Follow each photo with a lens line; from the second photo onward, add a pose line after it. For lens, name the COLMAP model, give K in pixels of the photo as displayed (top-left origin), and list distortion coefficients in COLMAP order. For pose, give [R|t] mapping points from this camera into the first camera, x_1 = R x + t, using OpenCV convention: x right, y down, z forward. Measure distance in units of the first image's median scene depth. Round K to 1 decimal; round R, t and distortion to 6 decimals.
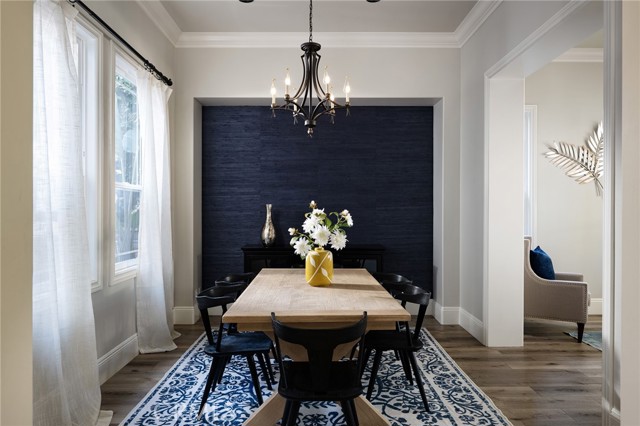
lens RADIAL K [[423.4, 0, 320.5], [0, 423.4, 214.6], [0, 0, 1]] dist [-0.002823, 0.007257]
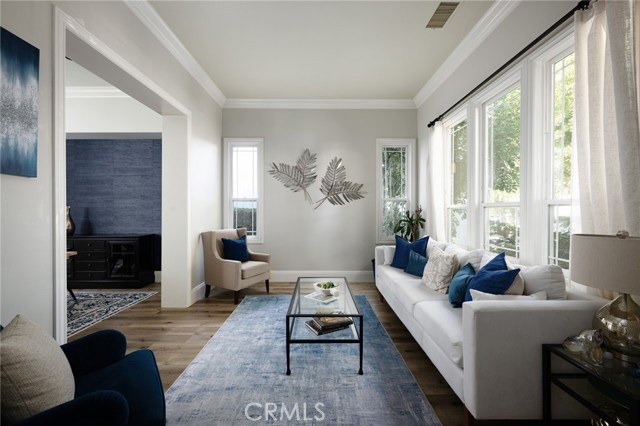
lens RADIAL K [[252.6, 0, 319.1], [0, 252.6, 209.4], [0, 0, 1]] dist [0.002065, 0.000249]
pose [[0.999855, -0.001150, -0.017006, 0.934131], [0.001145, 0.999999, -0.000314, -0.015970], [0.017006, 0.000295, 0.999855, 0.159651]]
